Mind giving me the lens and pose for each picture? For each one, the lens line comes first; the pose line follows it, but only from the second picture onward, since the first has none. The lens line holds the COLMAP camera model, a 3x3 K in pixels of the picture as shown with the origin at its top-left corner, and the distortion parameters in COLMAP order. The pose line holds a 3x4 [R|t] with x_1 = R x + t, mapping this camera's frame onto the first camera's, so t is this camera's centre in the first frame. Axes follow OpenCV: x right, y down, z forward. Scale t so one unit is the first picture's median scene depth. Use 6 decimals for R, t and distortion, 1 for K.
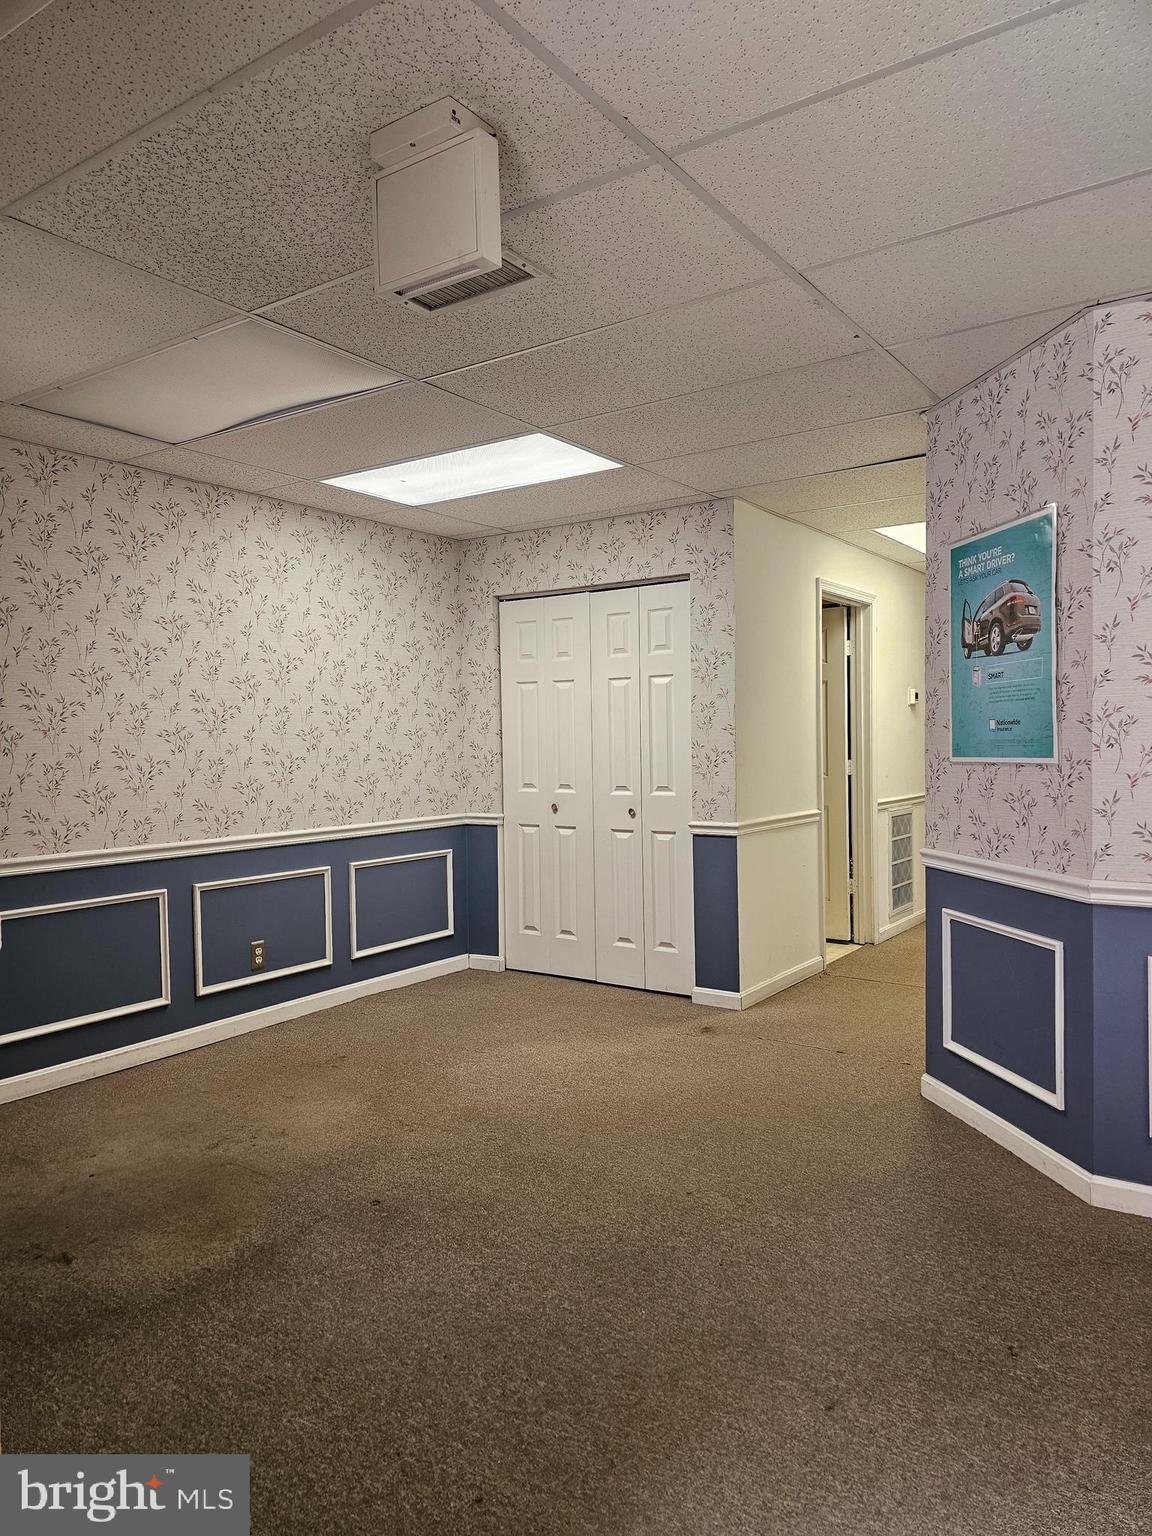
lens RADIAL K [[1040.4, 0, 599.2], [0, 1040.4, 787.0], [0, 0, 1]] dist [0.087837, -0.033131]
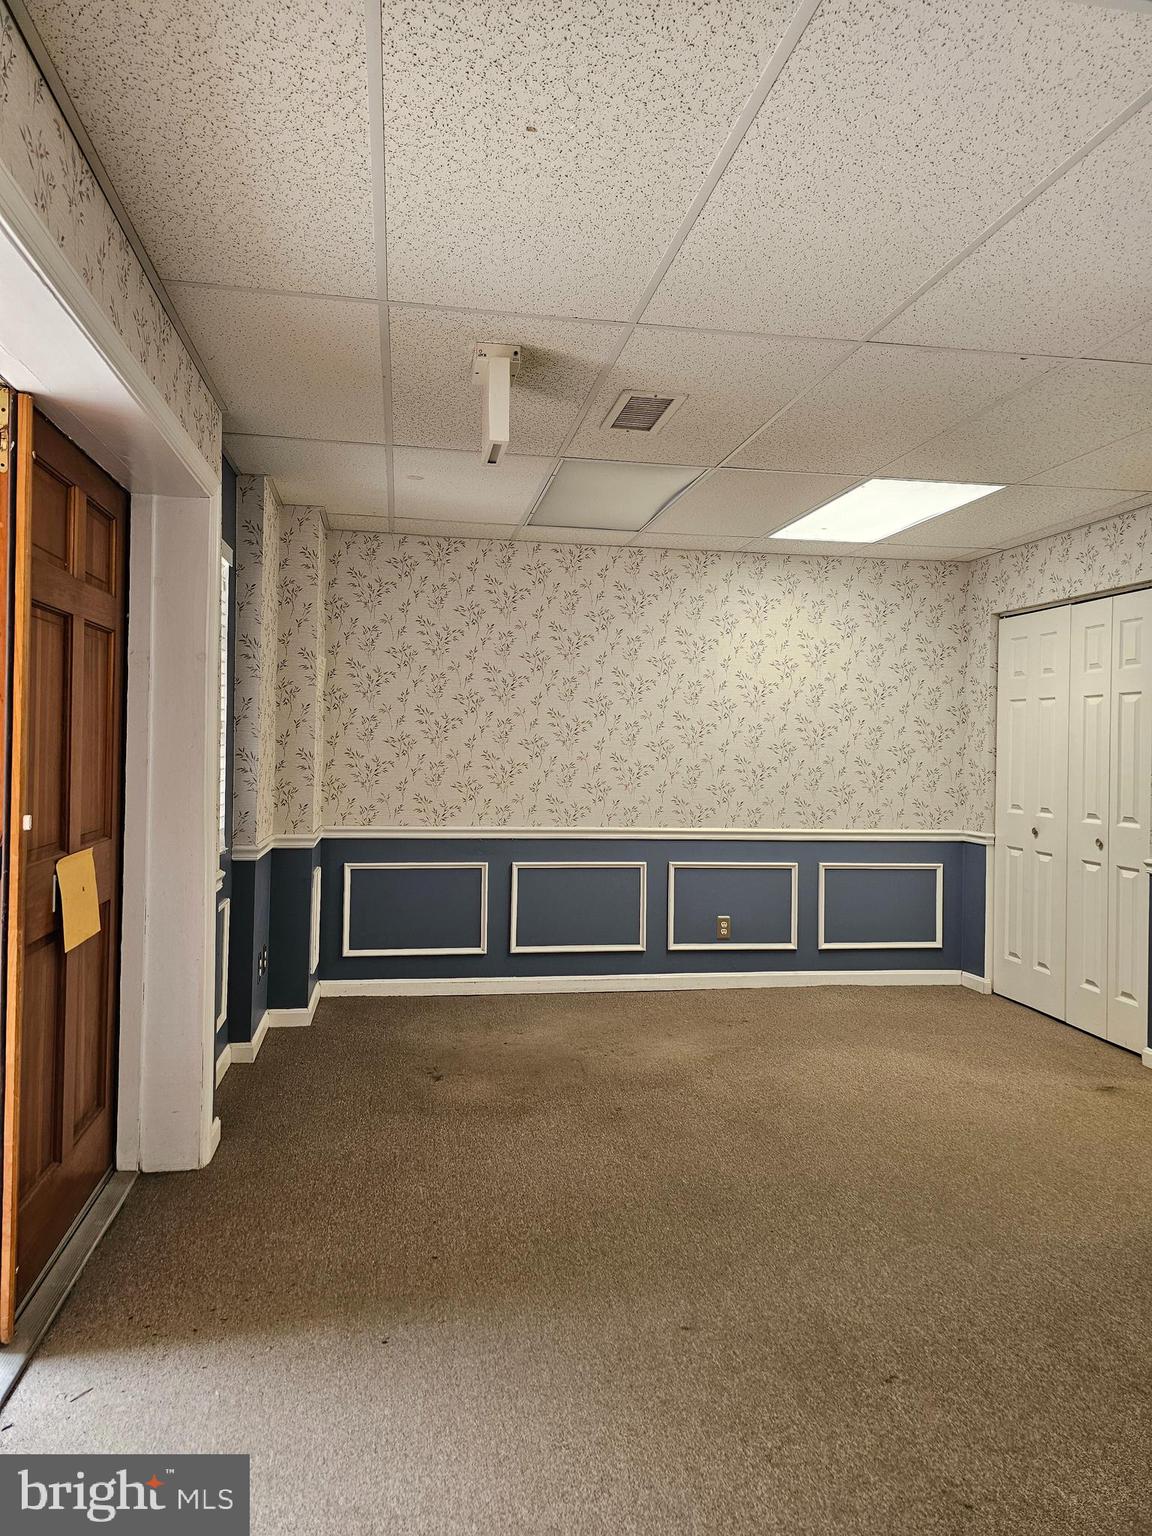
lens RADIAL K [[1040.4, 0, 580.4], [0, 1040.4, 768.6], [0, 0, 1]] dist [0.087837, -0.033131]
pose [[0.698987, 0.043375, -0.713818, 0.390677], [-0.061137, 0.998129, 0.000784, -0.014177], [0.712516, 0.043092, 0.700331, 0.024796]]
